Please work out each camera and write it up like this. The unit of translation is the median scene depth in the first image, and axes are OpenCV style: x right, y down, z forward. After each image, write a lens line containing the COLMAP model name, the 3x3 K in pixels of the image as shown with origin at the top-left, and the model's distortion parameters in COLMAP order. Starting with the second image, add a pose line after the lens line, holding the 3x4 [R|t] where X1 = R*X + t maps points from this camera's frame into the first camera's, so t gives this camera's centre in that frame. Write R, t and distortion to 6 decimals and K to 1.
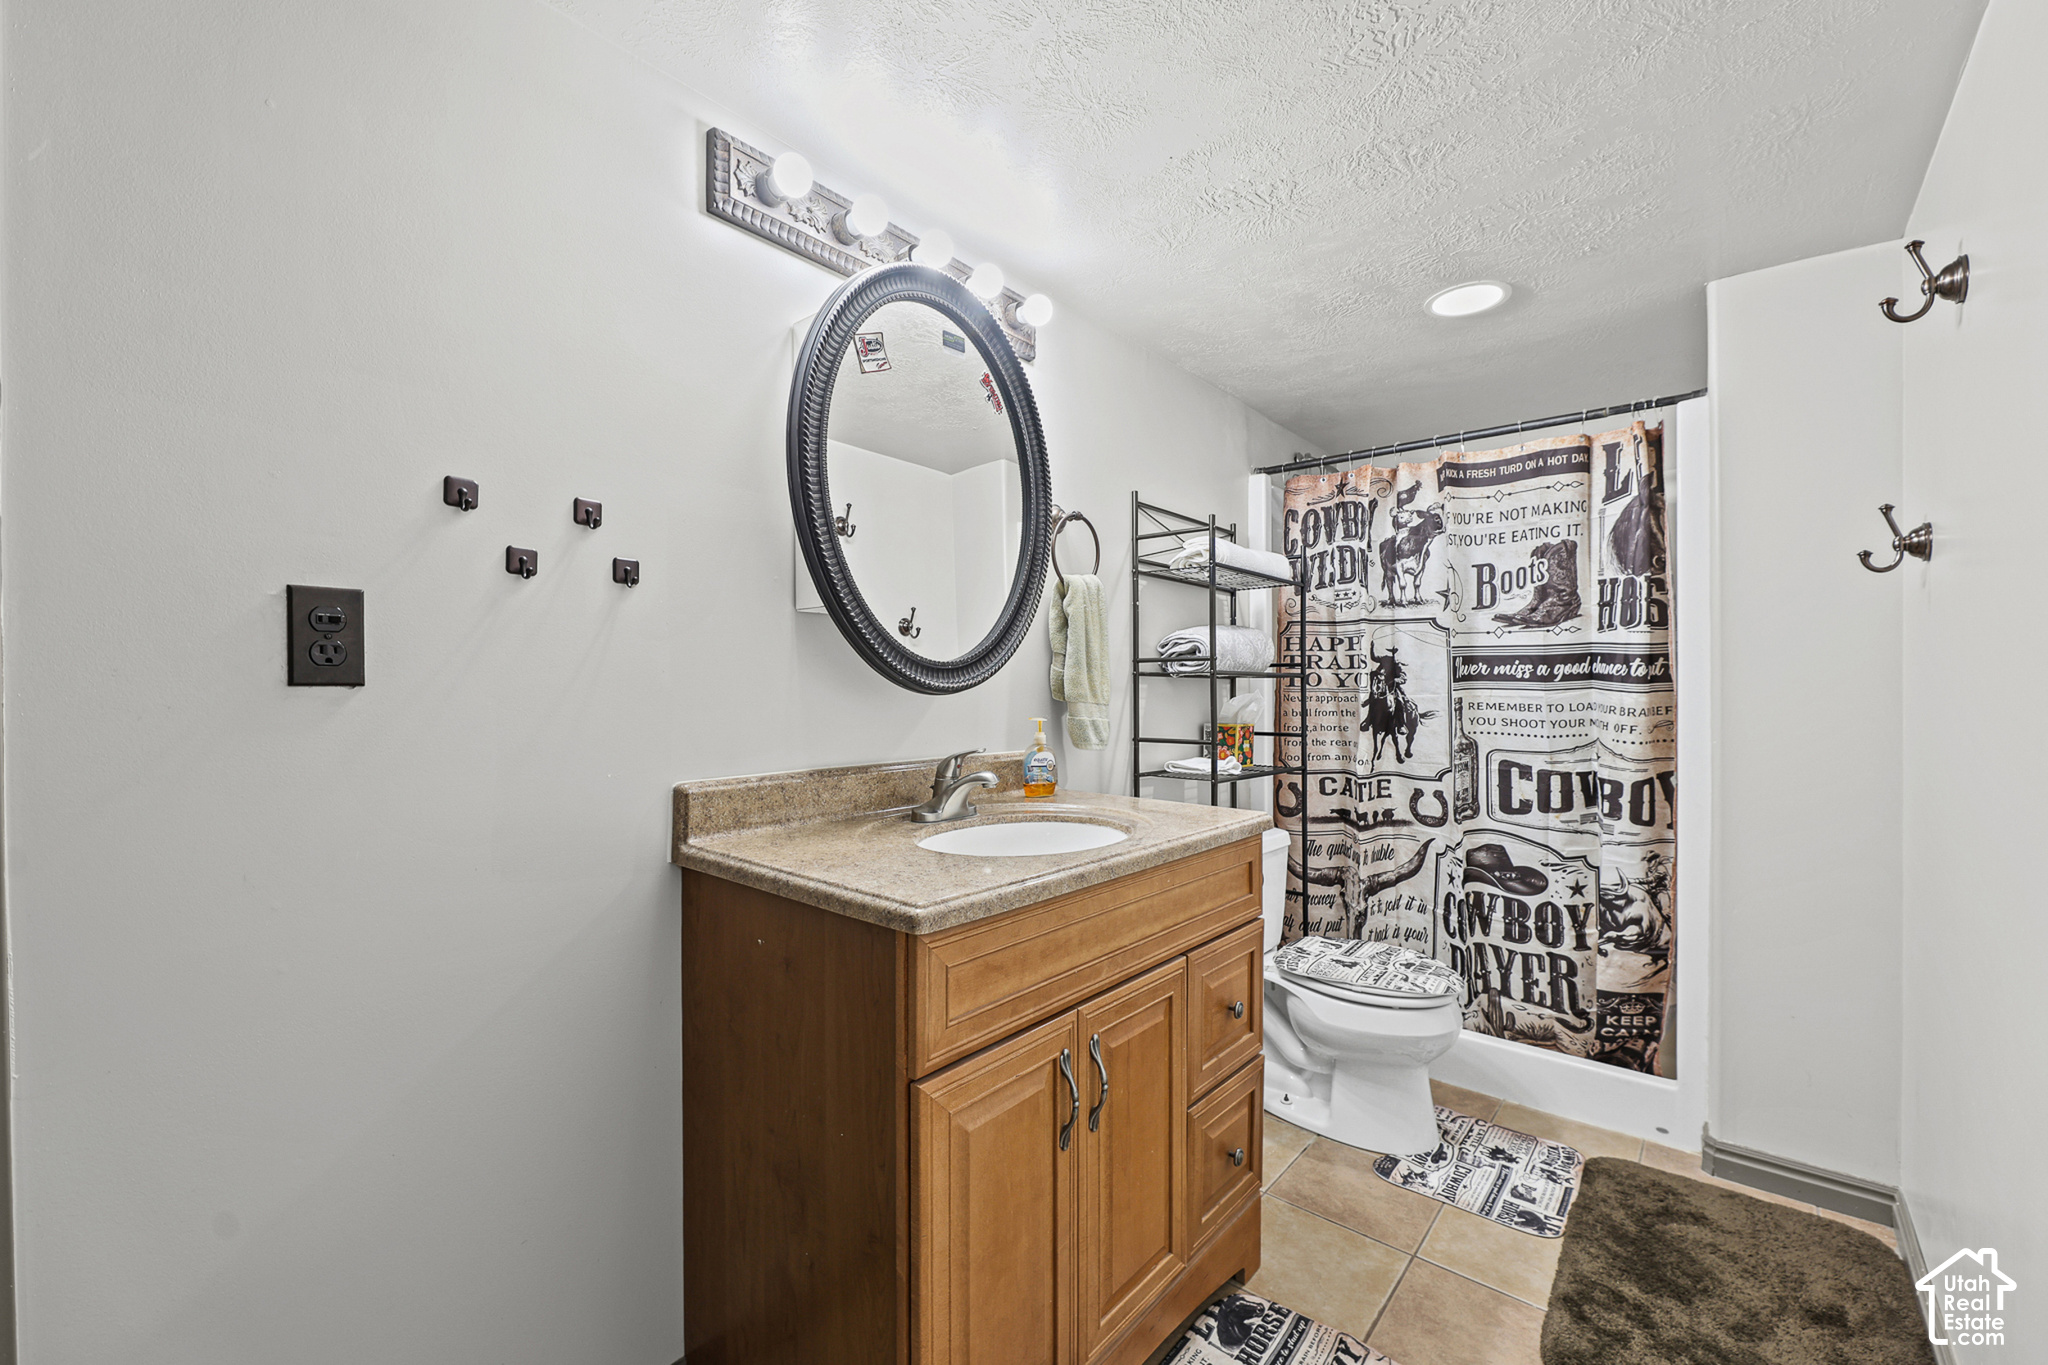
lens RADIAL K [[850.8, 0, 1032.8], [0, 850.8, 689.1], [0, 0, 1]] dist [-0.000525, -0.000941]
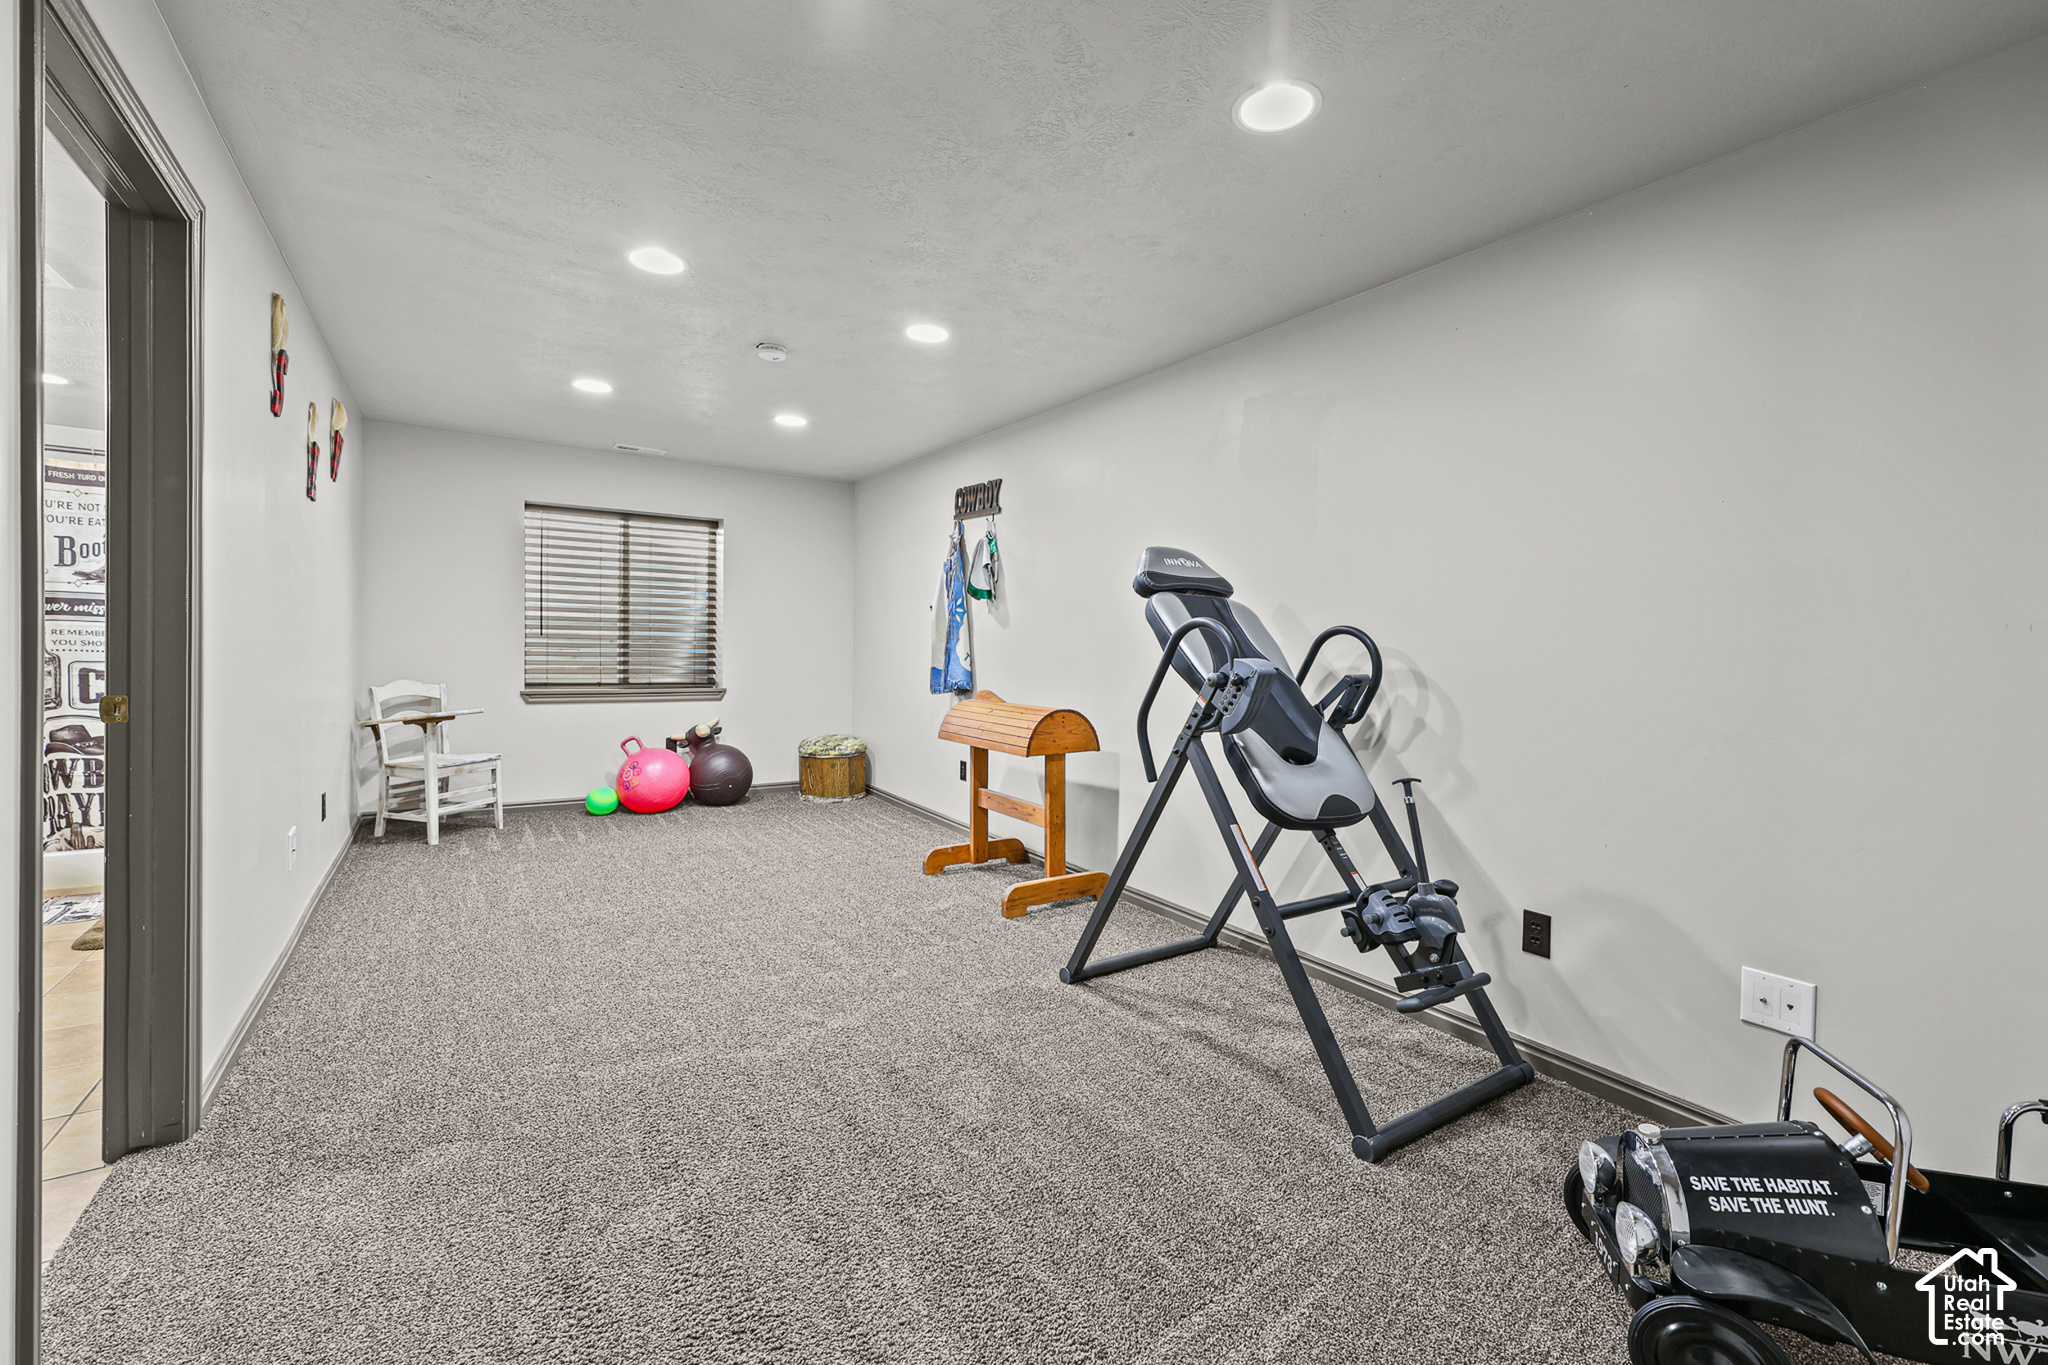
lens RADIAL K [[850.8, 0, 1028.0], [0, 850.8, 663.7], [0, 0, 1]] dist [-0.000525, -0.000941]
pose [[0.285640, -0.010887, 0.958275, -0.405907], [-0.018393, 0.999689, 0.016840, 0.019292], [-0.958161, -0.022436, 0.285351, -1.024504]]
